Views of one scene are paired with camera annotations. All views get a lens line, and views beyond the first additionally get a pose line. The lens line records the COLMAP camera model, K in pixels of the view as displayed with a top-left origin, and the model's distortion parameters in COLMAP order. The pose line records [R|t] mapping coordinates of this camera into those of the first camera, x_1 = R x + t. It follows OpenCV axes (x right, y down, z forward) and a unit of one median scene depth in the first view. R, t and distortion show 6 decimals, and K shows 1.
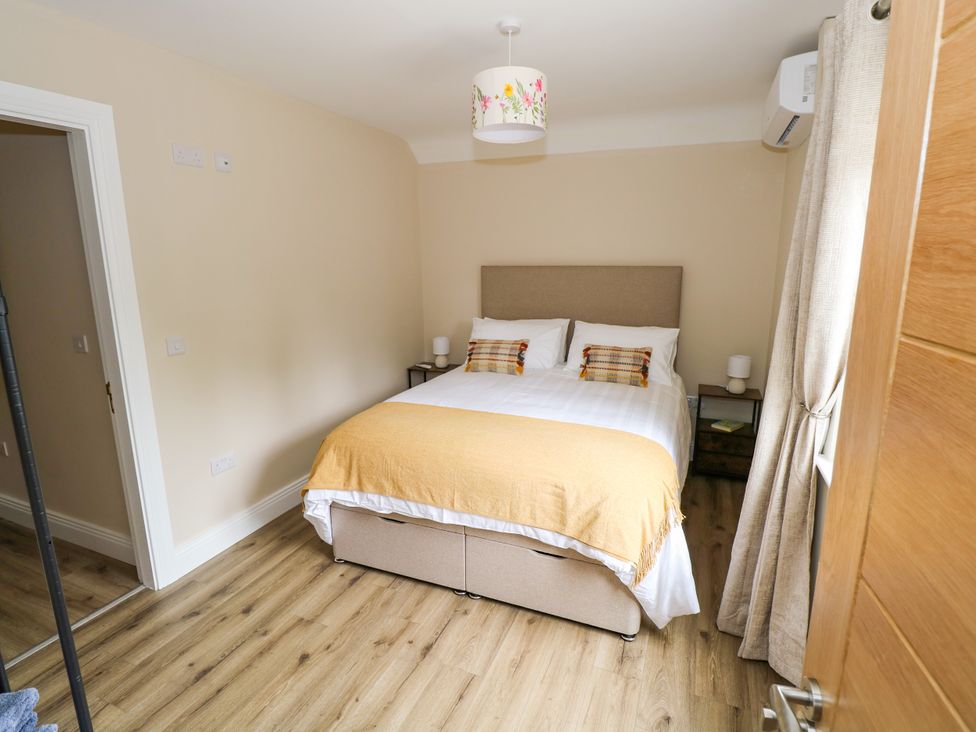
lens RADIAL K [[537.6, 0, 492.3], [0, 537.6, 368.5], [0, 0, 1]] dist [0.001692, -0.002500]
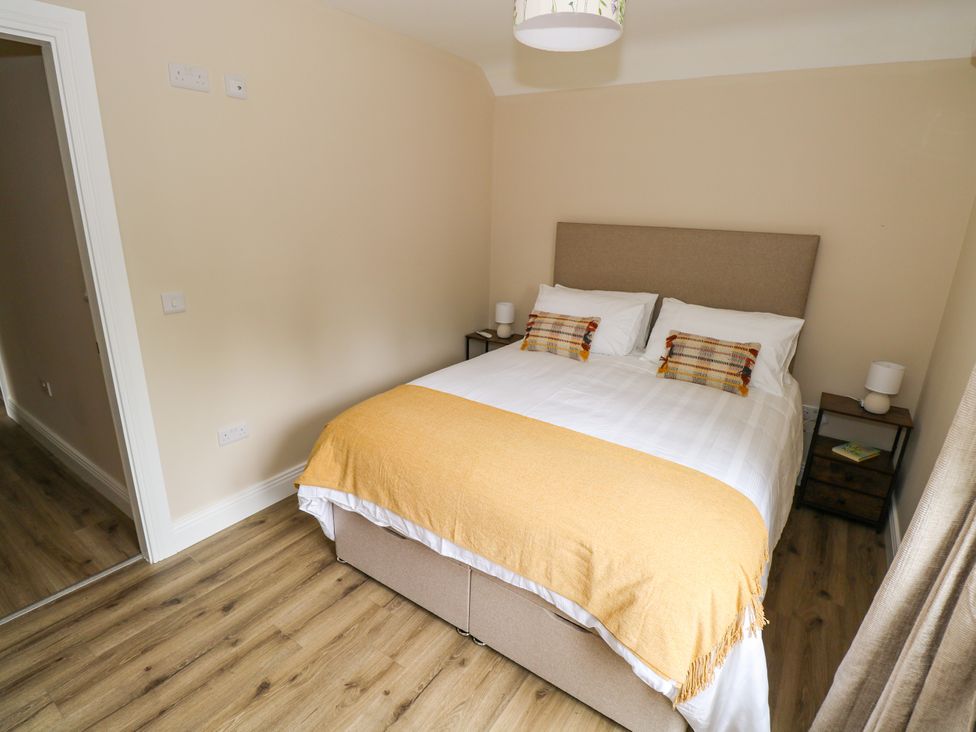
lens RADIAL K [[528.3, 0, 488.0], [0, 528.3, 366.0], [0, 0, 1]] dist [0.000158, -0.010758]
pose [[0.975626, 0.098119, -0.196282, 0.093981], [-0.080093, 0.991981, 0.097773, -0.065433], [0.204301, -0.079669, 0.975661, 0.255608]]
